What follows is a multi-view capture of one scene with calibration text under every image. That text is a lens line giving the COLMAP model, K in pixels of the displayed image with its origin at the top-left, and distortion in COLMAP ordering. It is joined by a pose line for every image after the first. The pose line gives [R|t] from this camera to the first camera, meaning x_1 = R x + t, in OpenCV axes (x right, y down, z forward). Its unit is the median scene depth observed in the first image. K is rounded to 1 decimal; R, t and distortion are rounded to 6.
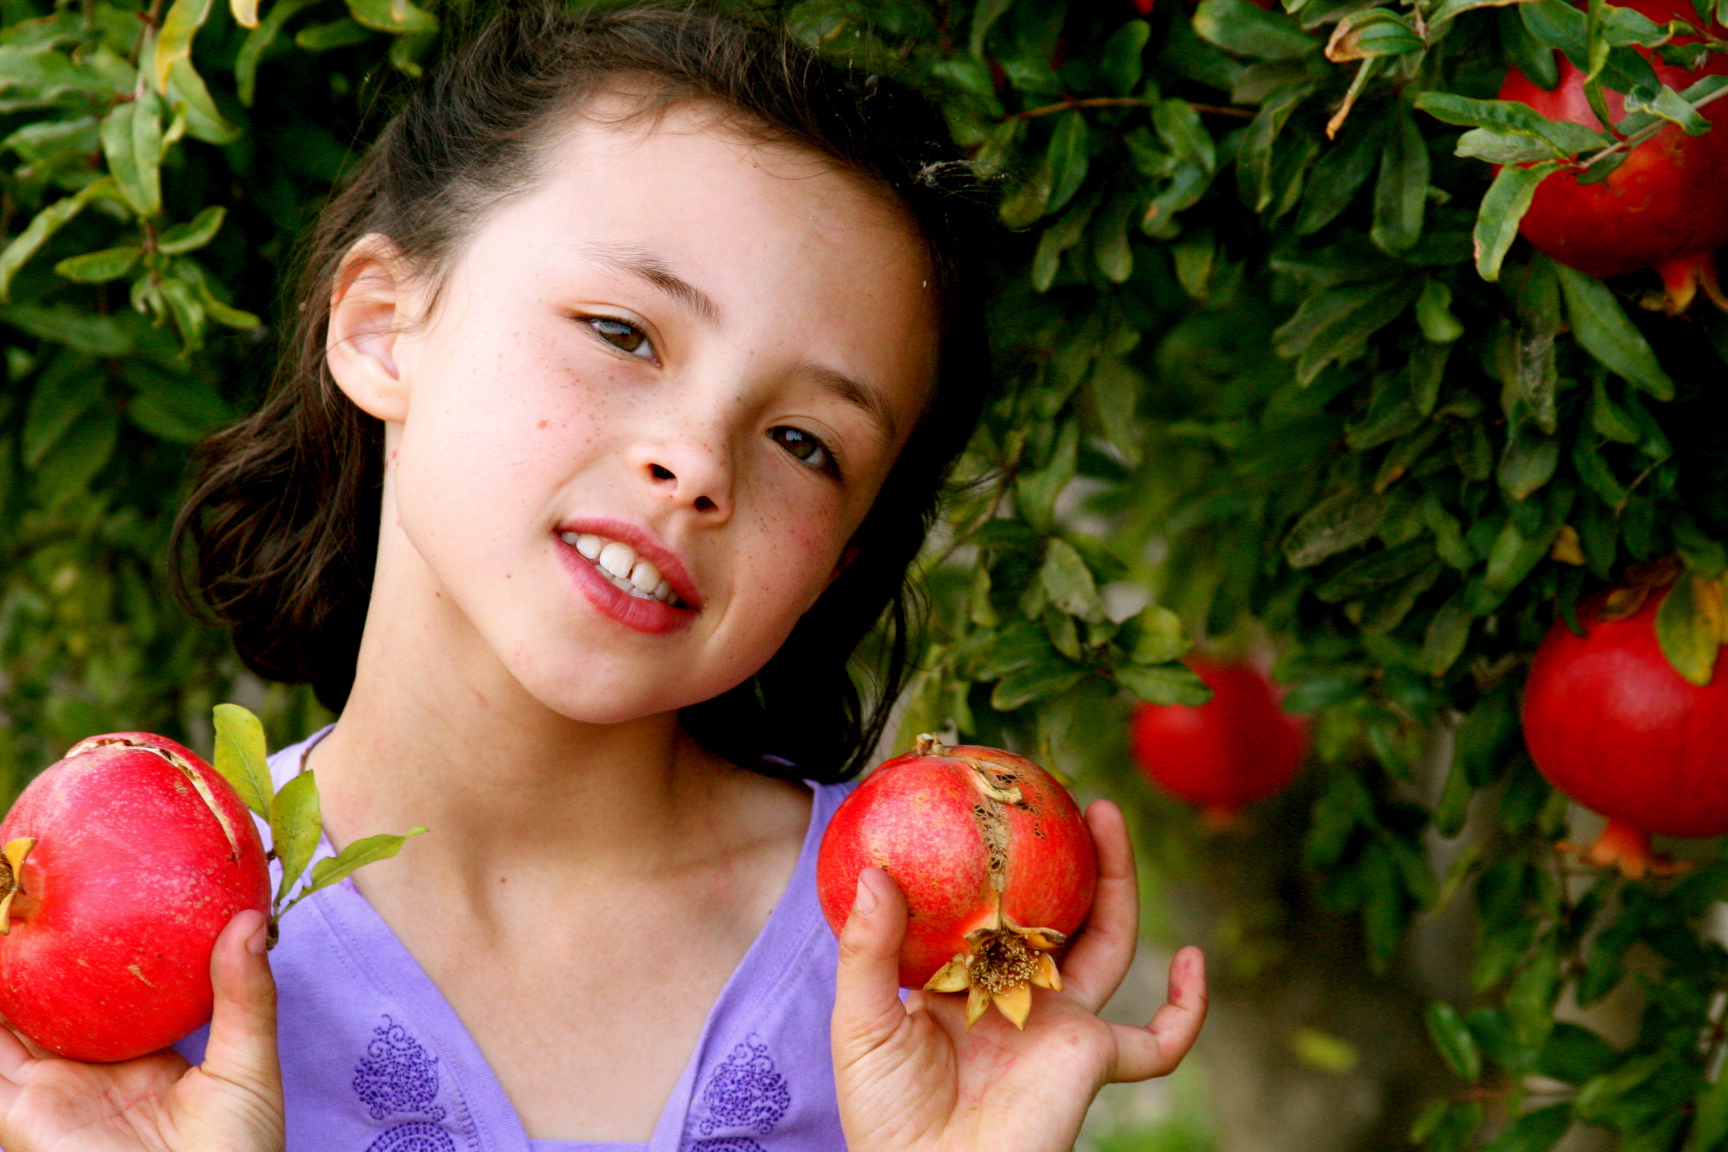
lens RADIAL K [[9154.7, 0, 863.8], [0, 9154.7, 576.6], [0, 0, 1]] dist [0.088585, 0.000000]
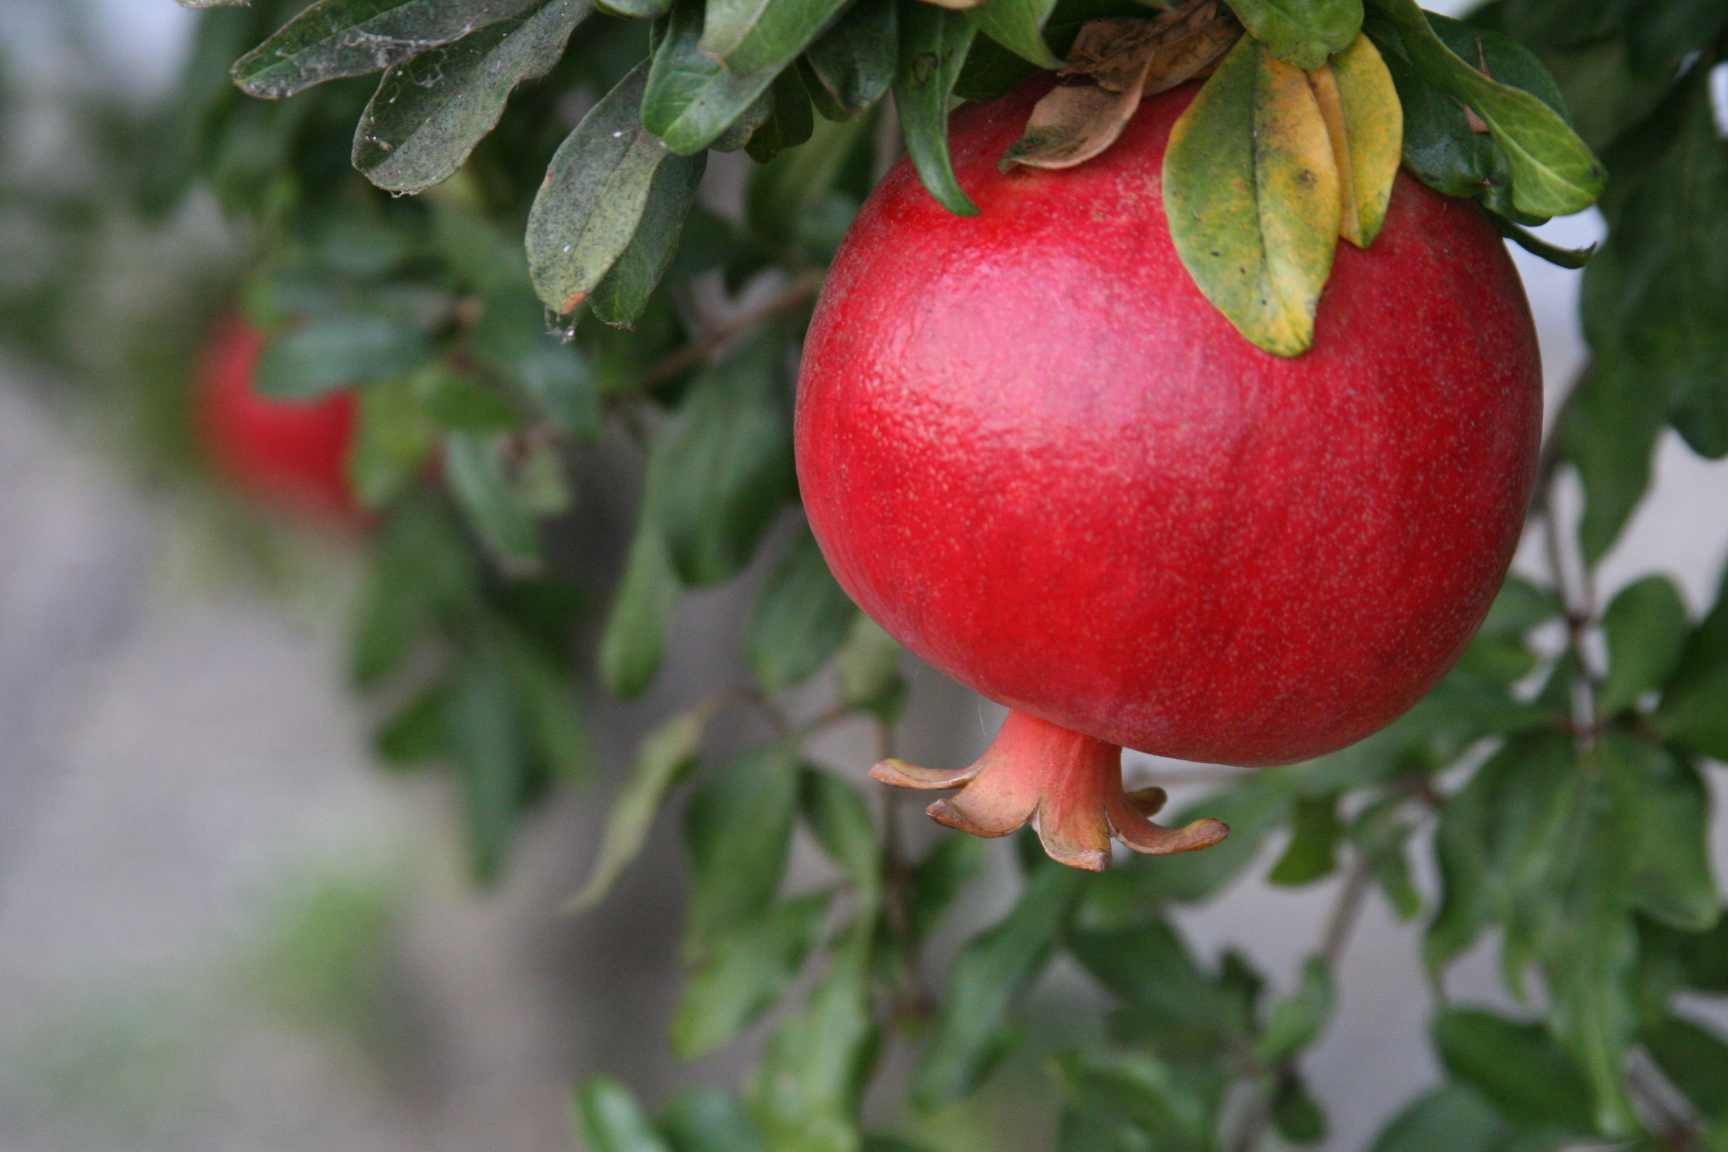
lens RADIAL K [[9554.9, 0, 864.1], [0, 9554.9, 575.8], [0, 0, 1]] dist [0.003602, 0.000000]
pose [[0.996895, 0.016577, 0.076977, 0.044943], [-0.019353, 0.999184, 0.035461, 0.007517], [-0.076326, -0.036841, 0.996402, 0.614018]]
